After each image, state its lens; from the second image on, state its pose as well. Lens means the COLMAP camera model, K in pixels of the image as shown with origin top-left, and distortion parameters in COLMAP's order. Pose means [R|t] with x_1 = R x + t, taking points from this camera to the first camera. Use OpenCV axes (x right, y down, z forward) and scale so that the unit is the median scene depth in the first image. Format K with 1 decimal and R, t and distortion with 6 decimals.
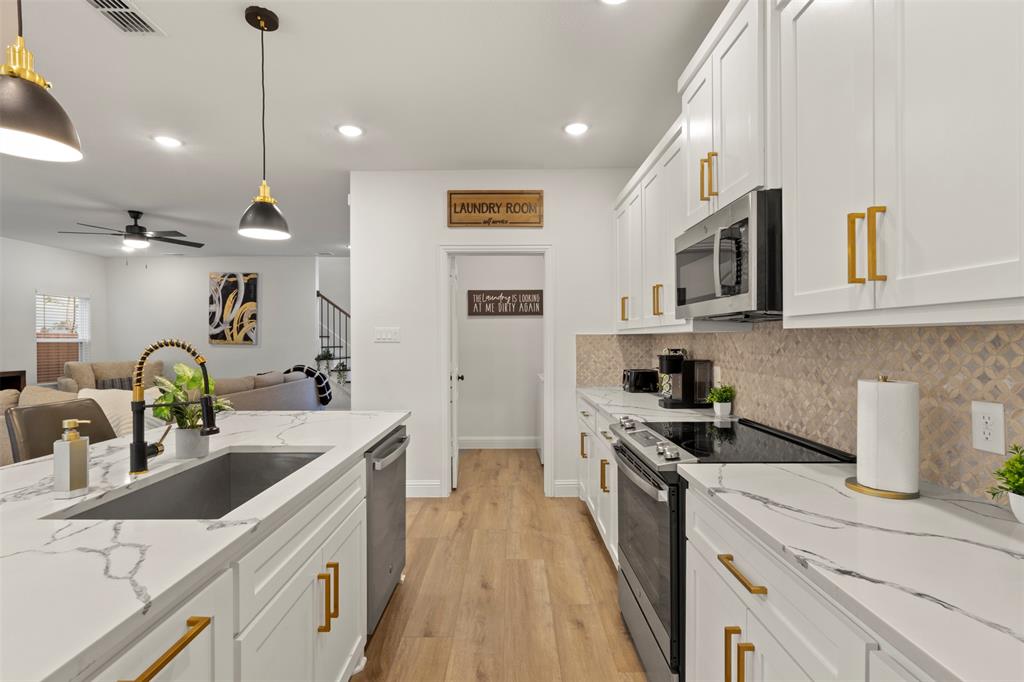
lens RADIAL K [[473.6, 0, 511.8], [0, 473.6, 343.6], [0, 0, 1]] dist [0.003460, 0.000720]
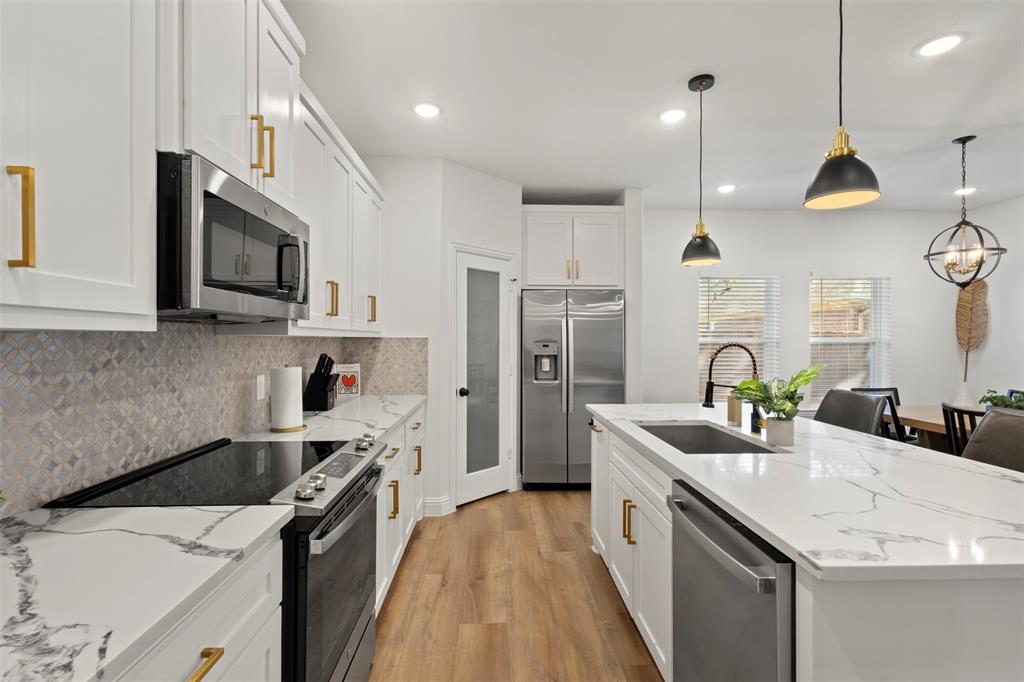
lens RADIAL K [[473.6, 0, 511.8], [0, 473.6, 340.8], [0, 0, 1]] dist [0.003460, 0.000720]
pose [[-0.999330, 0.001262, -0.036571, 0.003799], [0.000886, 0.999947, 0.010278, -0.005843], [0.036582, 0.010238, -0.999278, 0.447329]]
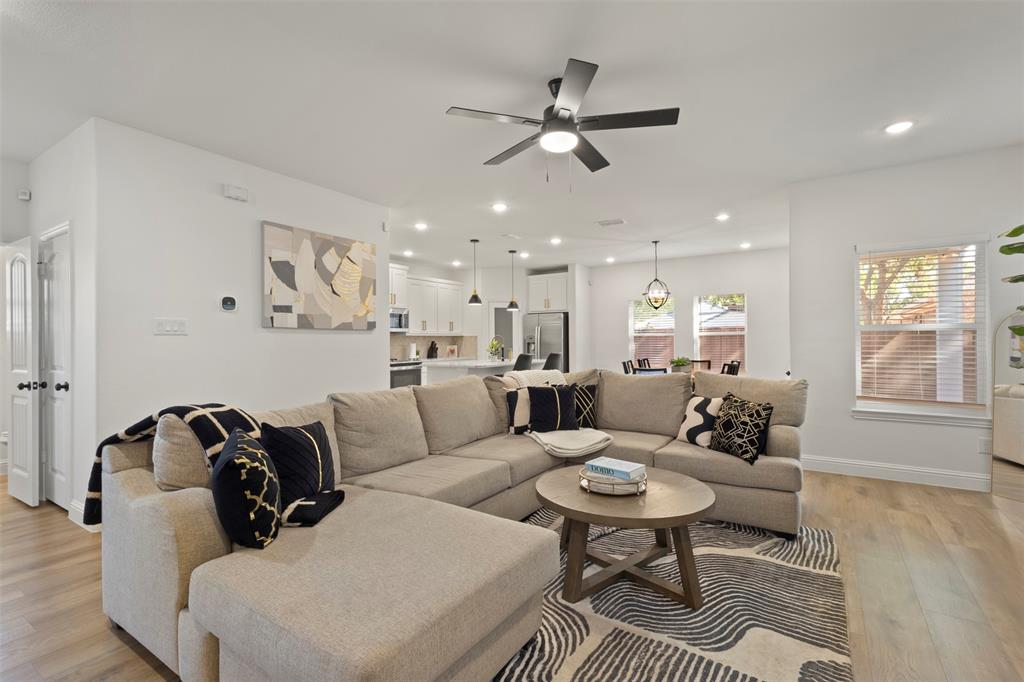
lens RADIAL K [[473.6, 0, 512.5], [0, 473.6, 339.6], [0, 0, 1]] dist [0.003460, 0.000720]
pose [[-0.841304, 0.011873, 0.540432, -0.671297], [0.016536, 0.999856, 0.003774, 0.003195], [-0.540310, 0.012112, -0.841379, 0.971149]]
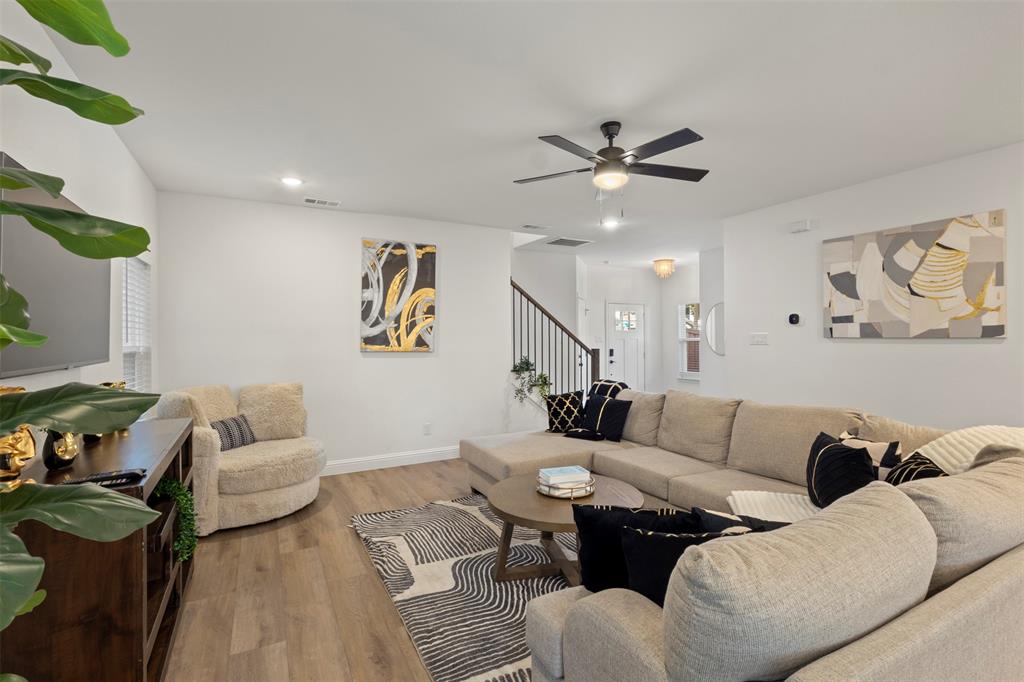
lens RADIAL K [[473.6, 0, 507.6], [0, 473.6, 338.7], [0, 0, 1]] dist [0.003460, 0.000720]
pose [[0.885462, -0.002197, 0.464706, -0.763009], [0.008161, 0.999908, -0.010824, -0.008474], [-0.464640, 0.013377, 0.885399, 0.362167]]
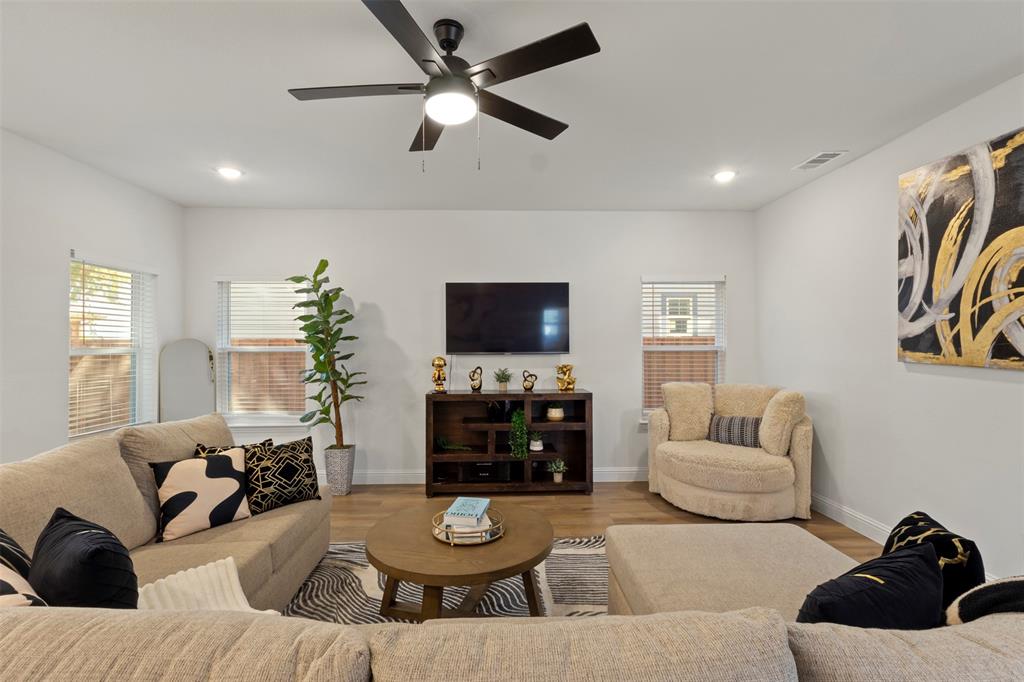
lens RADIAL K [[473.6, 0, 507.8], [0, 473.6, 337.5], [0, 0, 1]] dist [0.003460, 0.000720]
pose [[0.030530, -0.003462, -0.999528, -0.264623], [-0.003504, 0.999987, -0.003570, -0.016847], [0.999528, 0.003611, 0.030517, 0.676140]]
